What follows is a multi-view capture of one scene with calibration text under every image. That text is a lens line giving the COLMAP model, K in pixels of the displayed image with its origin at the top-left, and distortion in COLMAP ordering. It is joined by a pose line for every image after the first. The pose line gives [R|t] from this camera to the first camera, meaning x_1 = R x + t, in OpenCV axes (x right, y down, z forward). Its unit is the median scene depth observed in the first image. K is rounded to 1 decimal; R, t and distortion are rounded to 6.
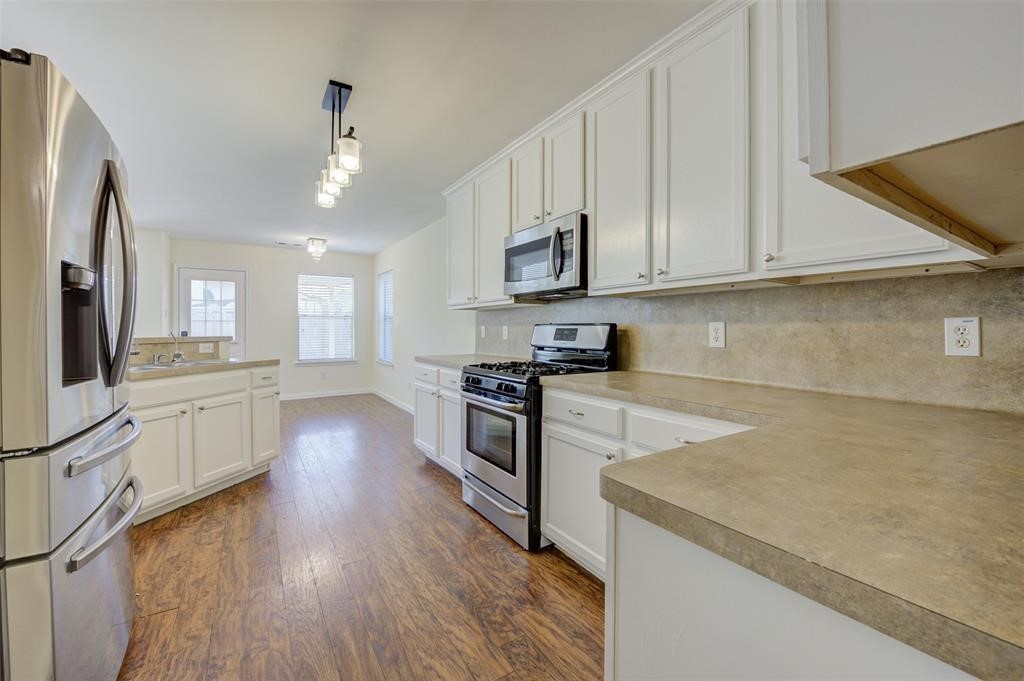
lens RADIAL K [[412.1, 0, 513.3], [0, 412.1, 330.9], [0, 0, 1]] dist [-0.000063, -0.000004]
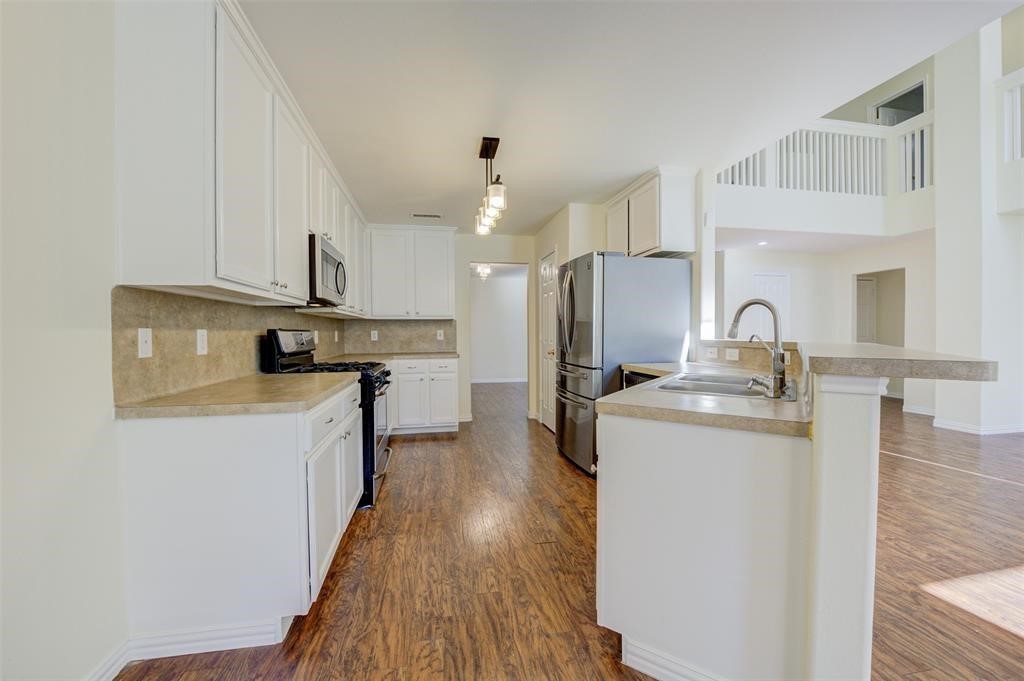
lens RADIAL K [[412.1, 0, 511.6], [0, 412.1, 336.1], [0, 0, 1]] dist [-0.000063, -0.000004]
pose [[-0.927520, -0.000446, 0.373773, -0.451505], [0.004818, 0.999902, 0.013150, -0.014204], [-0.373742, 0.013997, -0.927427, 1.638934]]
